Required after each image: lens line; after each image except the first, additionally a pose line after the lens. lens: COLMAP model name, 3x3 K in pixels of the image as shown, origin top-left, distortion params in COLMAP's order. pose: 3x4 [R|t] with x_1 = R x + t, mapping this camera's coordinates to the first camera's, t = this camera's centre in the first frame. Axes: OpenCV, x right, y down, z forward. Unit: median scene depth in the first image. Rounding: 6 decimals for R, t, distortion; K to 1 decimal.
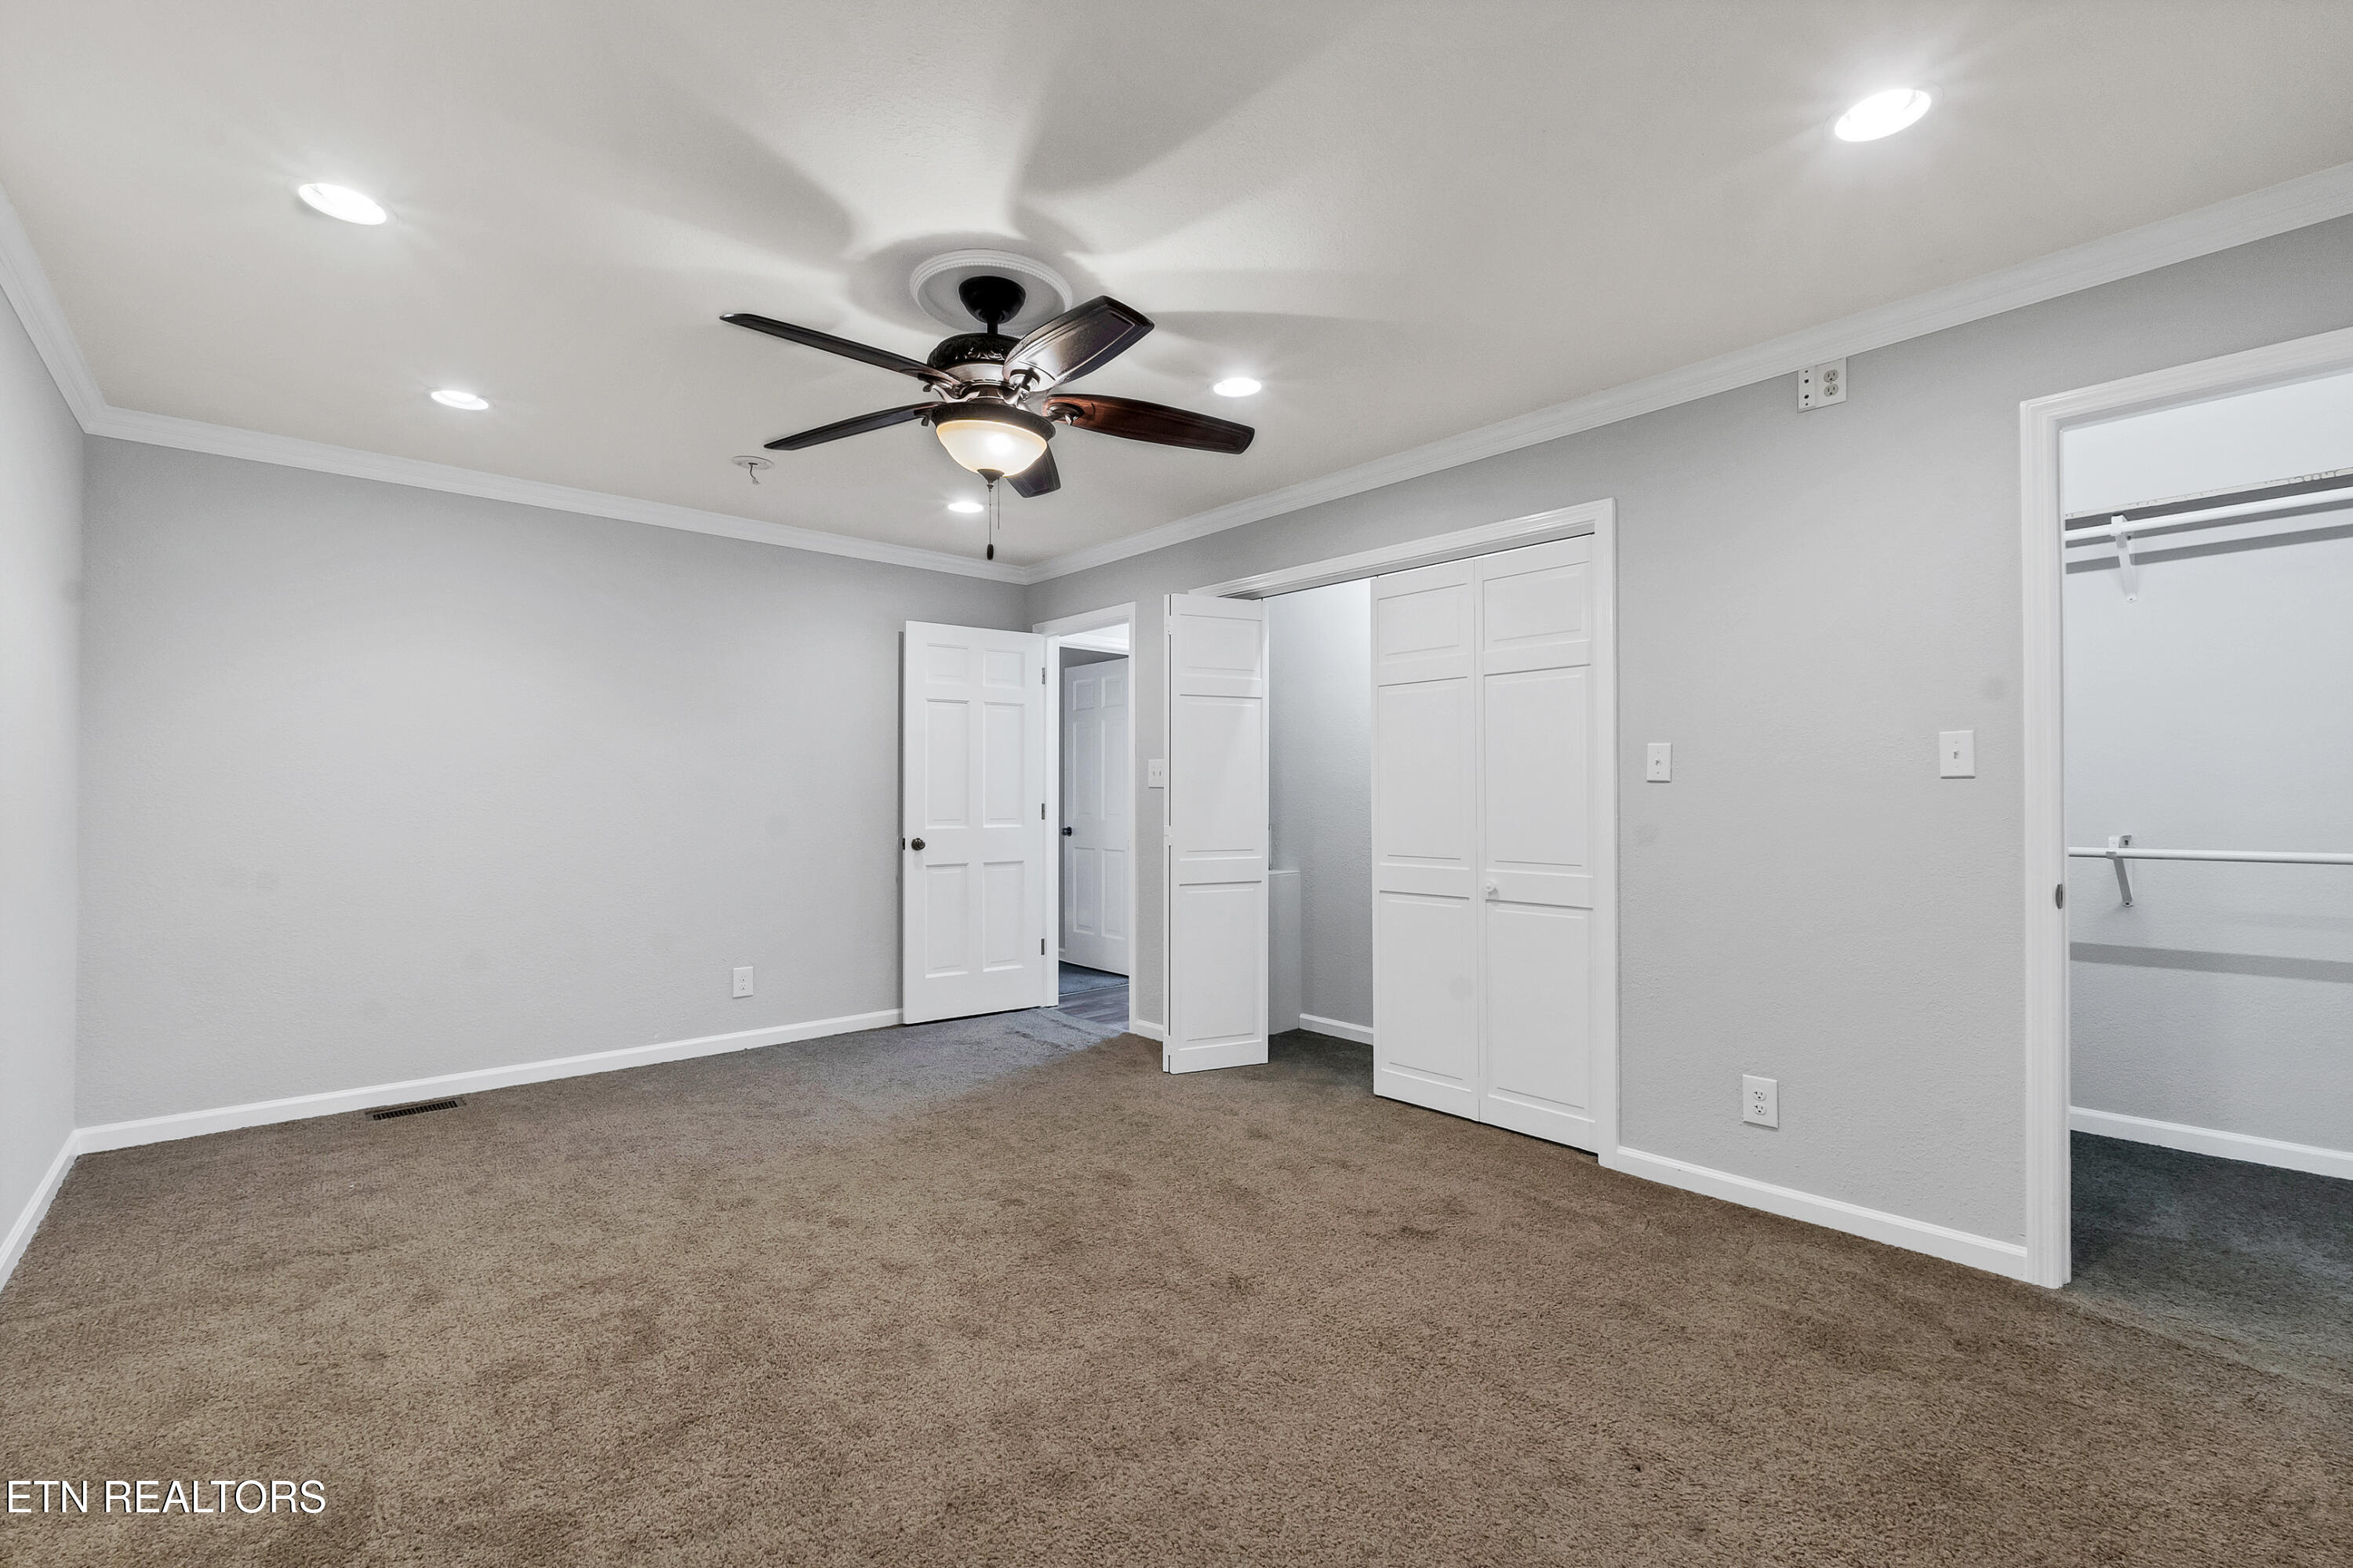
lens RADIAL K [[1048.7, 0, 1183.5], [0, 1048.7, 788.0], [0, 0, 1]] dist [-0.008099, 0.000482]
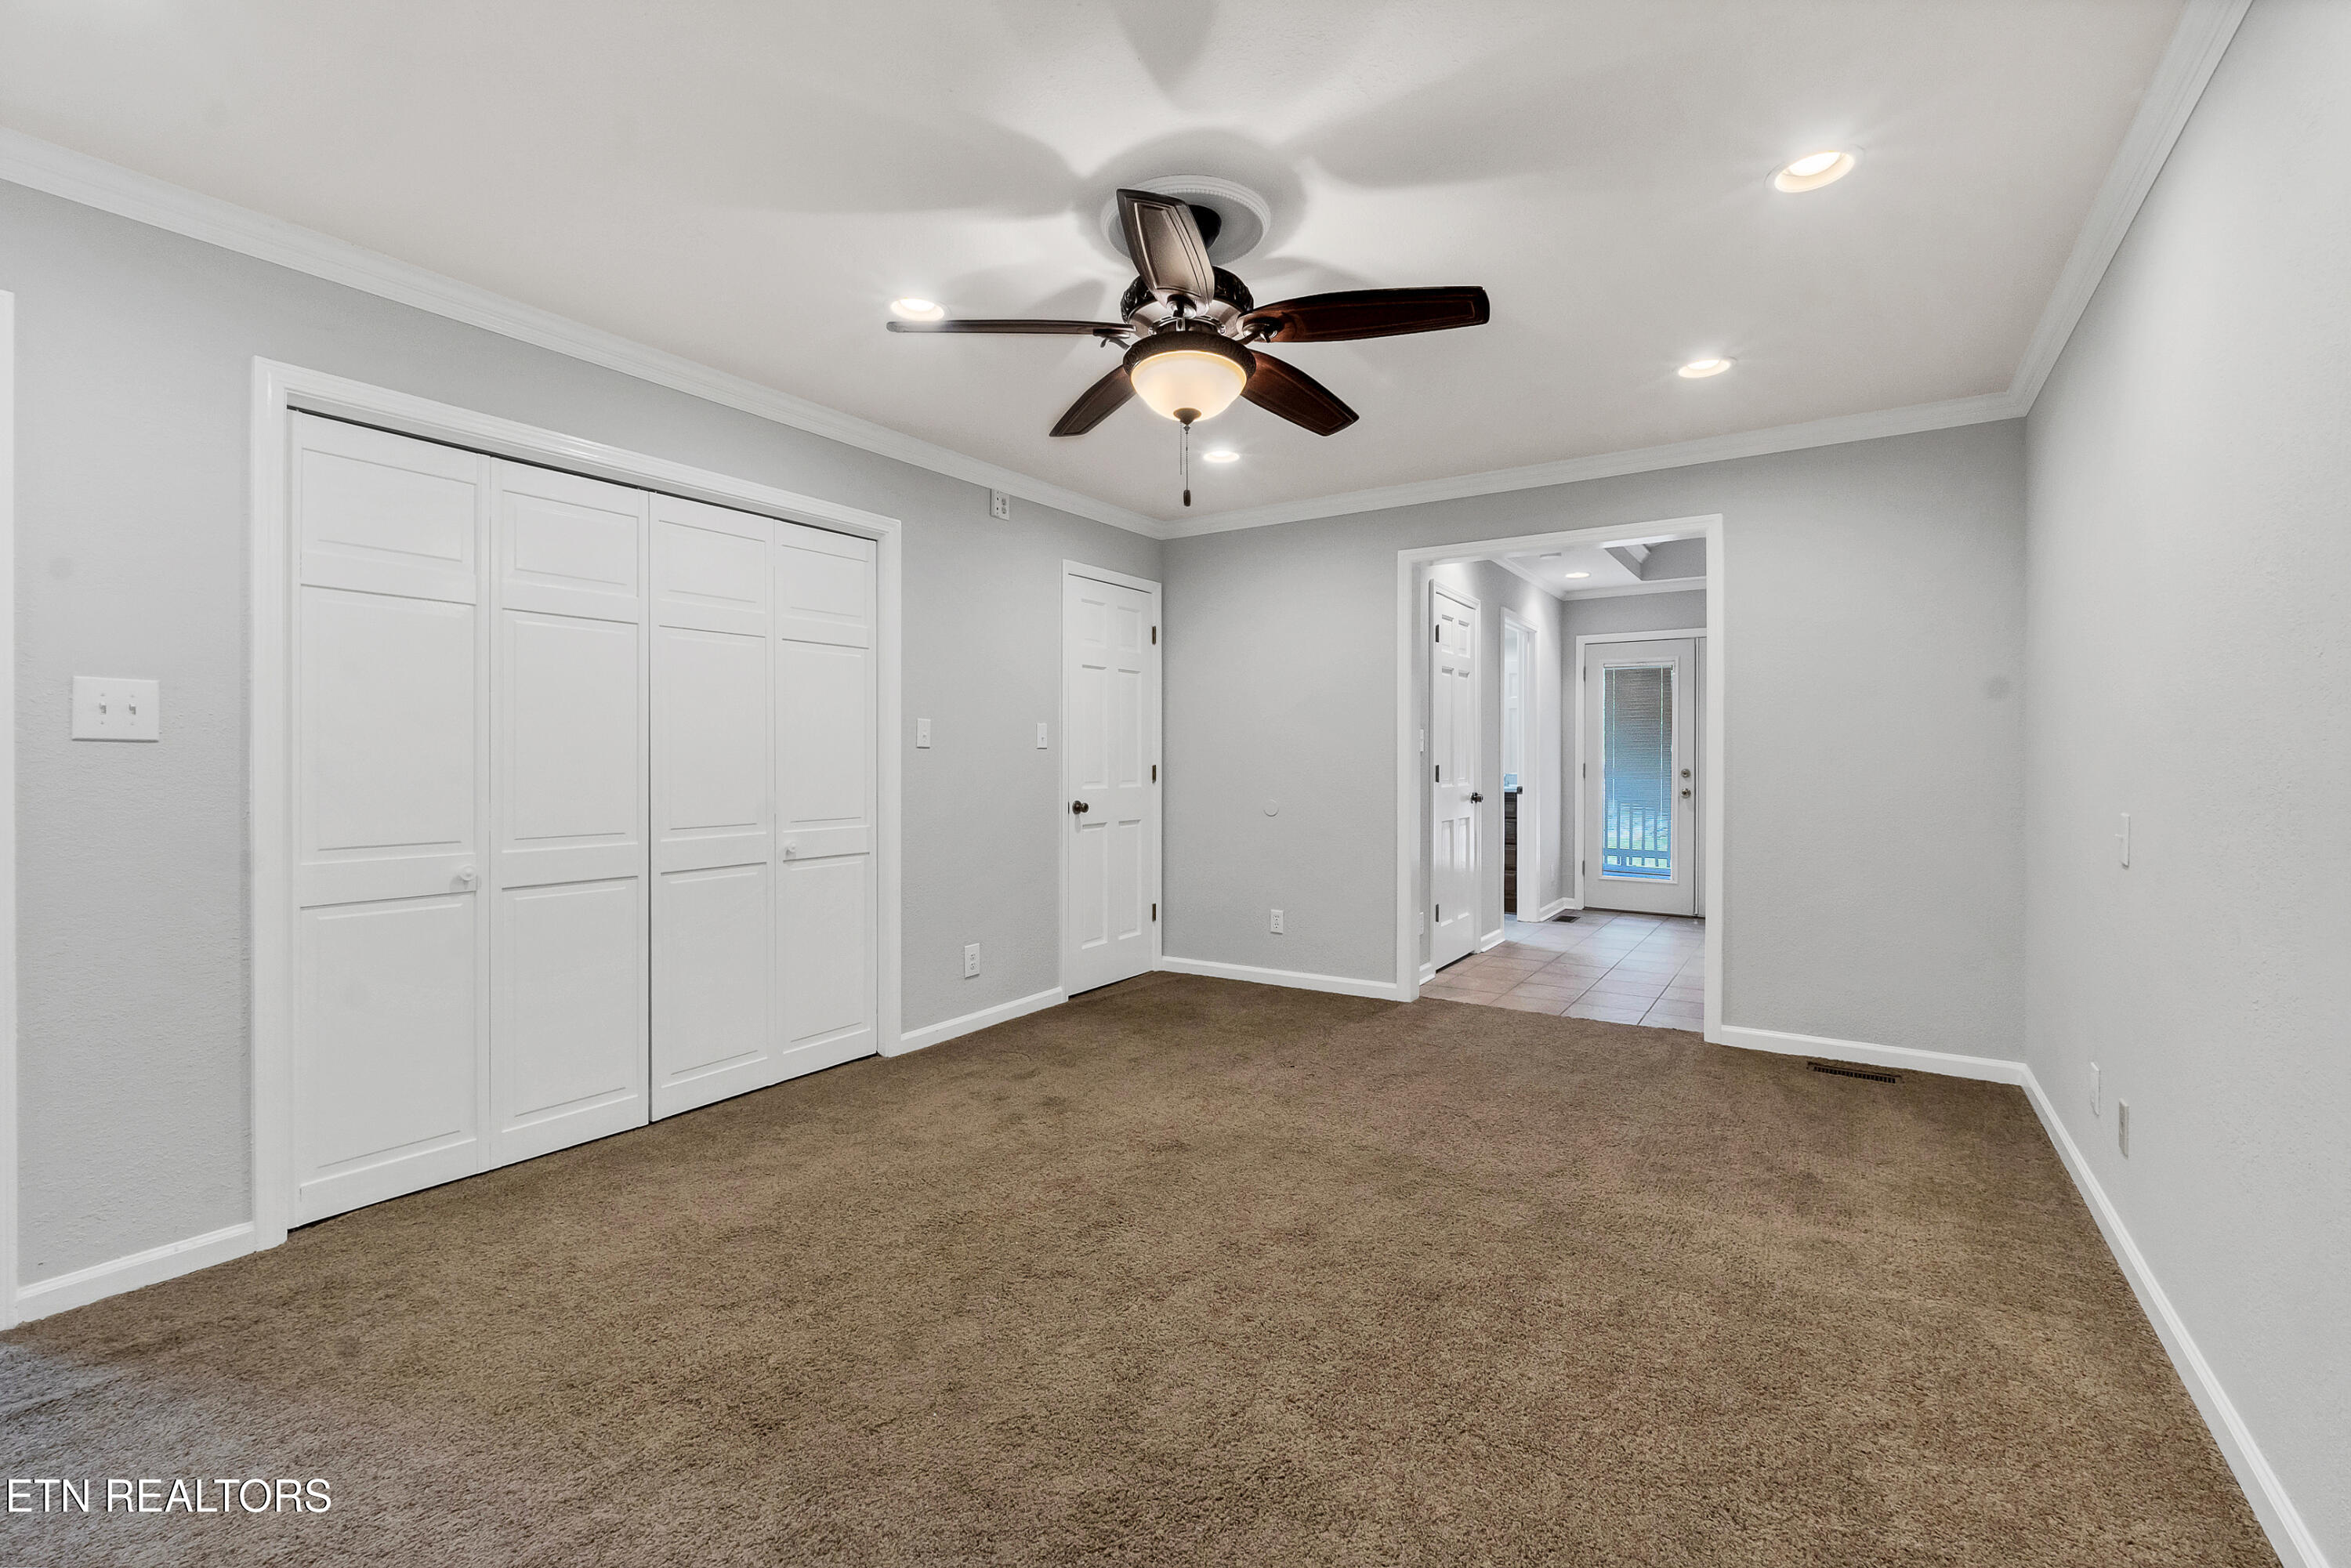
lens RADIAL K [[1047.7, 0, 1175.7], [0, 1047.7, 767.0], [0, 0, 1]] dist [-0.008099, 0.000482]
pose [[-0.288414, -0.006449, 0.957484, -0.875618], [-0.005980, 0.999970, 0.004934, 0.009538], [-0.957487, -0.004303, -0.288443, 1.031637]]
